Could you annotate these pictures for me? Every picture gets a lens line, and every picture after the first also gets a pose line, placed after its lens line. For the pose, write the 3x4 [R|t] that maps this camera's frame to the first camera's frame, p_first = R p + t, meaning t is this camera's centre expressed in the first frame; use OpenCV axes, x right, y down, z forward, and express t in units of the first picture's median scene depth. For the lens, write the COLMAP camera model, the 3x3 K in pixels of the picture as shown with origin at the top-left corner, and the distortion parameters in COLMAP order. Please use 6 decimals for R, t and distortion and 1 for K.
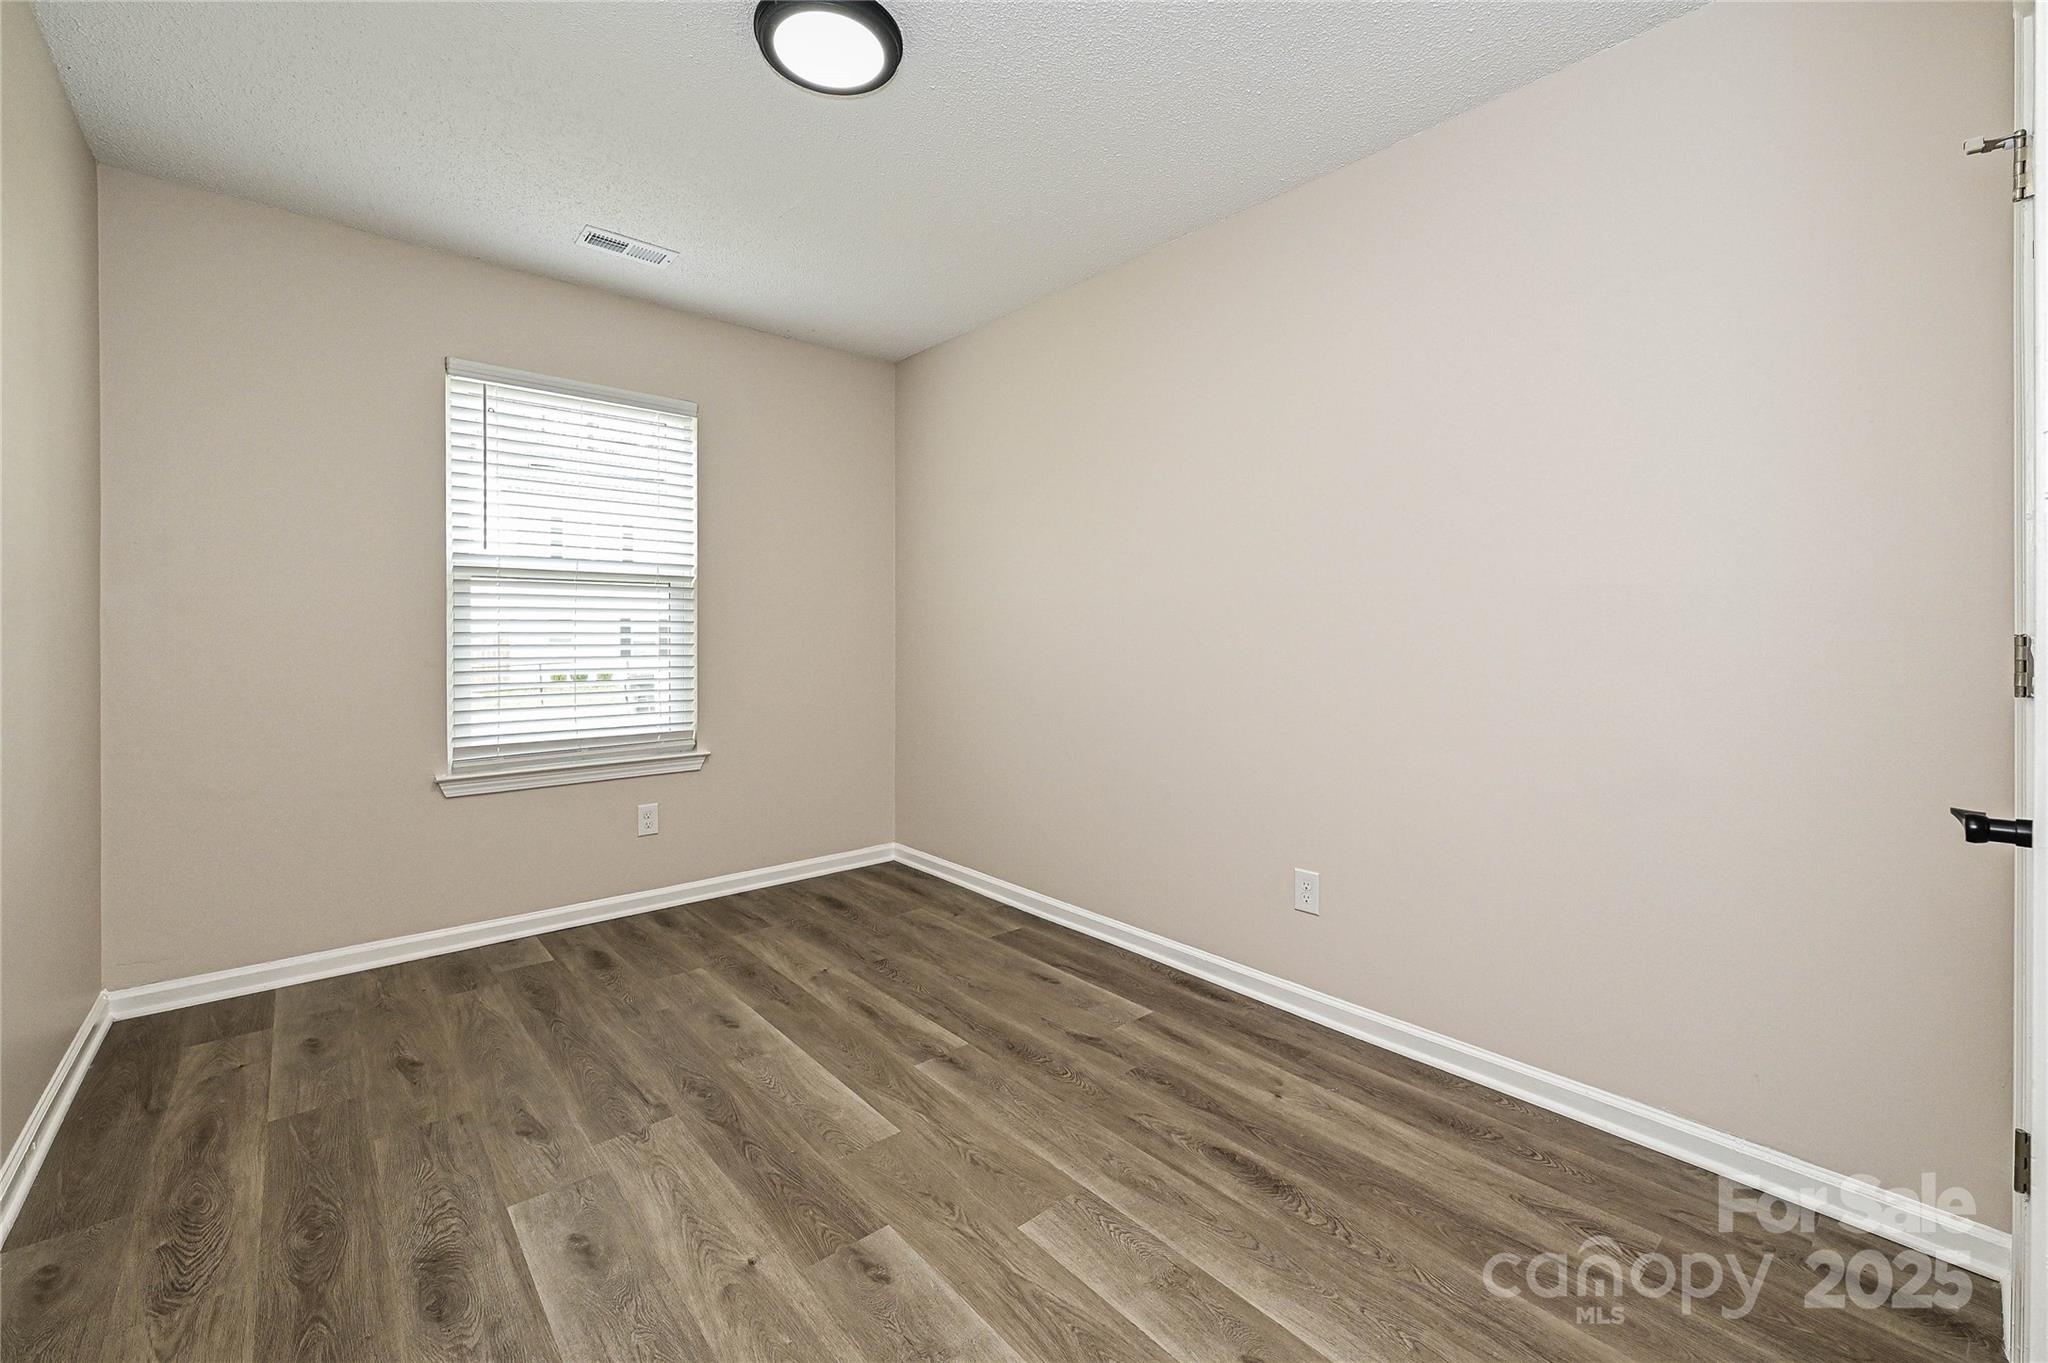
lens RADIAL K [[834.9, 0, 1024.7], [0, 834.9, 646.4], [0, 0, 1]] dist [0.000193, -0.000016]
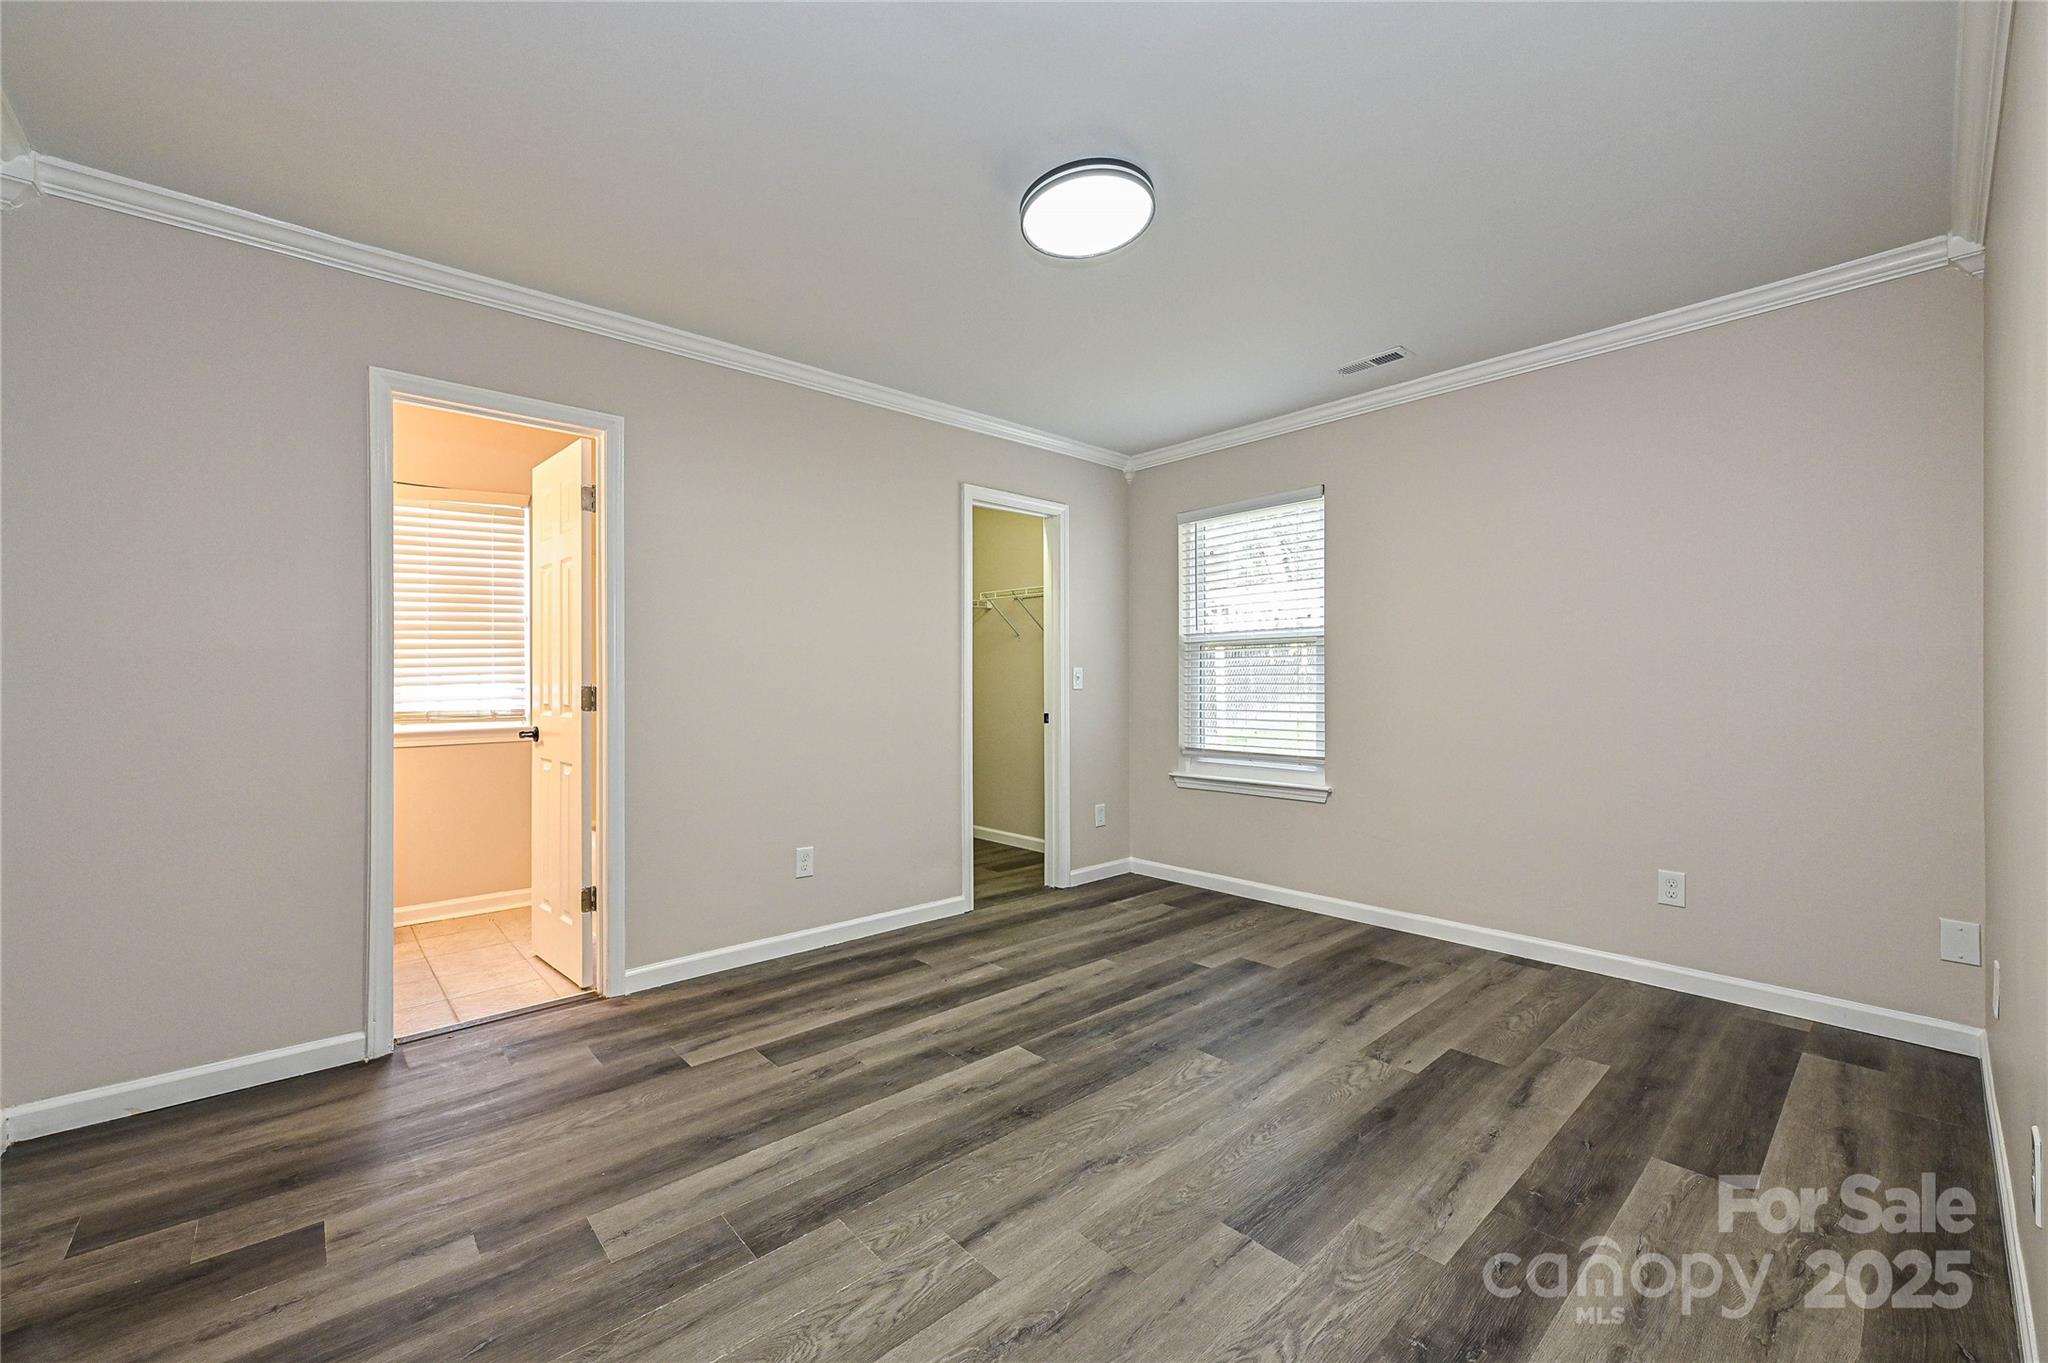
lens RADIAL K [[831.1, 0, 1024.0], [0, 831.1, 681.5], [0, 0, 1]] dist [0.000946, 0.000071]
pose [[0.023663, -0.000826, -0.999720, 0.793440], [-0.002537, 0.999996, -0.000887, -0.018669], [0.999717, 0.002557, 0.023661, 0.592723]]
